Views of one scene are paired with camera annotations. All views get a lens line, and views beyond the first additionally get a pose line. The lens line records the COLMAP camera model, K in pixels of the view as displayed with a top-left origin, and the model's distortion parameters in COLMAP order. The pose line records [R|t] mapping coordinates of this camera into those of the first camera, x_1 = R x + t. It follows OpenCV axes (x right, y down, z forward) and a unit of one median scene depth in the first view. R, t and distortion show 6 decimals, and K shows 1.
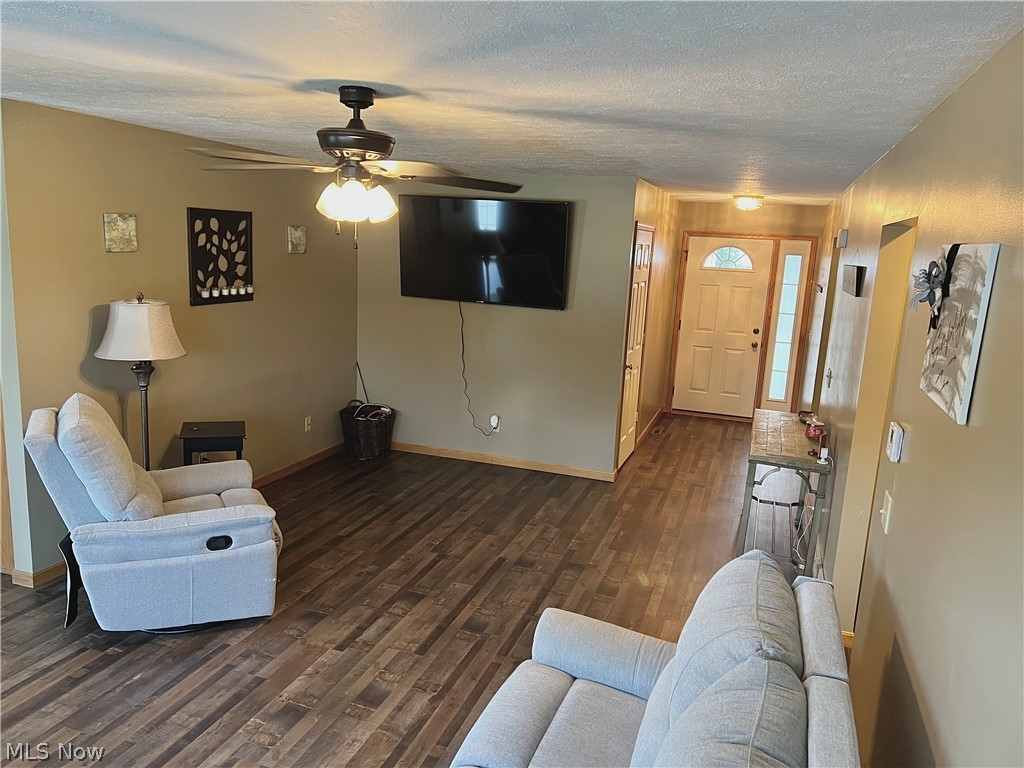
lens RADIAL K [[775.8, 0, 512.0], [0, 775.8, 384.0], [0, 0, 1]] dist [0.035322, -0.056377]
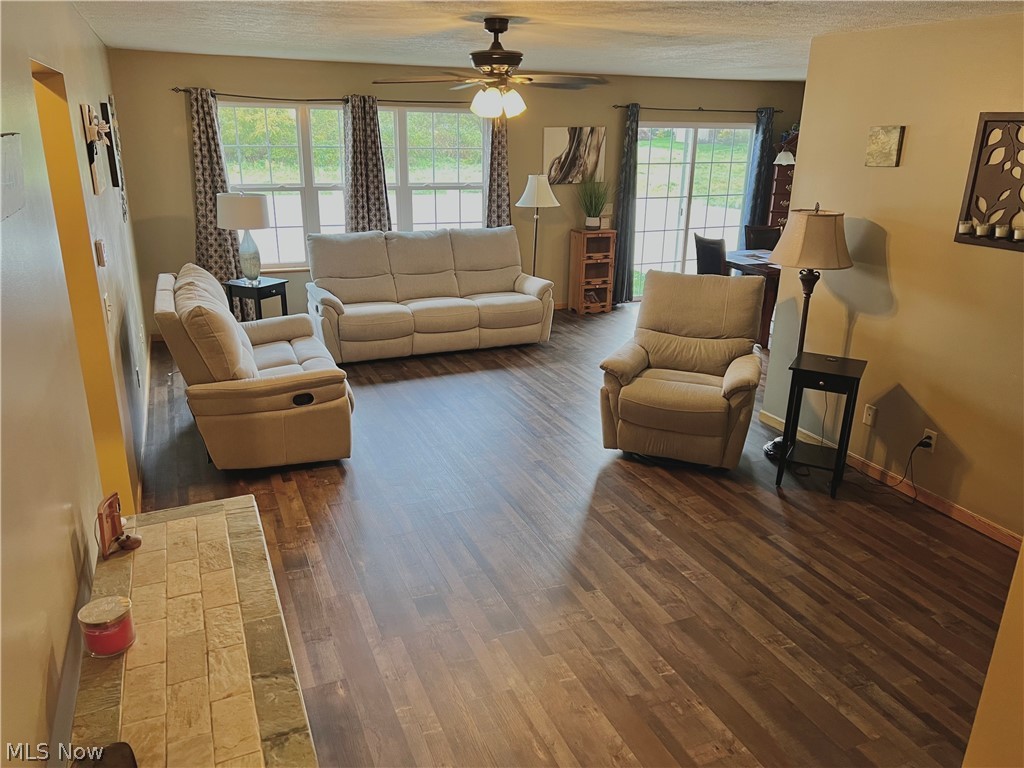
lens RADIAL K [[775.8, 0, 512.0], [0, 775.8, 384.0], [0, 0, 1]] dist [0.035322, -0.056377]
pose [[-0.757066, 0.141043, -0.637933, 0.438403], [-0.171845, 0.899051, 0.402711, -0.204242], [0.630334, 0.414505, -0.656404, 1.252123]]
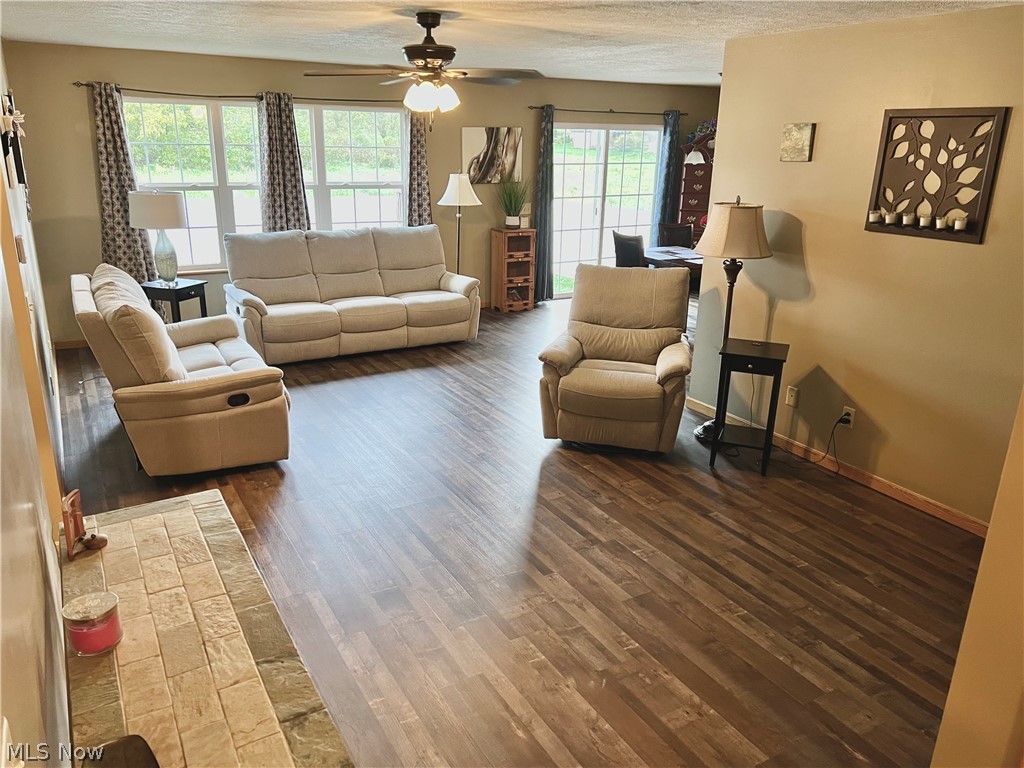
lens RADIAL K [[775.8, 0, 512.0], [0, 775.8, 384.0], [0, 0, 1]] dist [0.035322, -0.056377]
pose [[-0.668828, 0.159611, -0.726081, 0.472518], [-0.188707, 0.908241, 0.373482, -0.185776], [0.719068, 0.386812, -0.577337, 1.234815]]
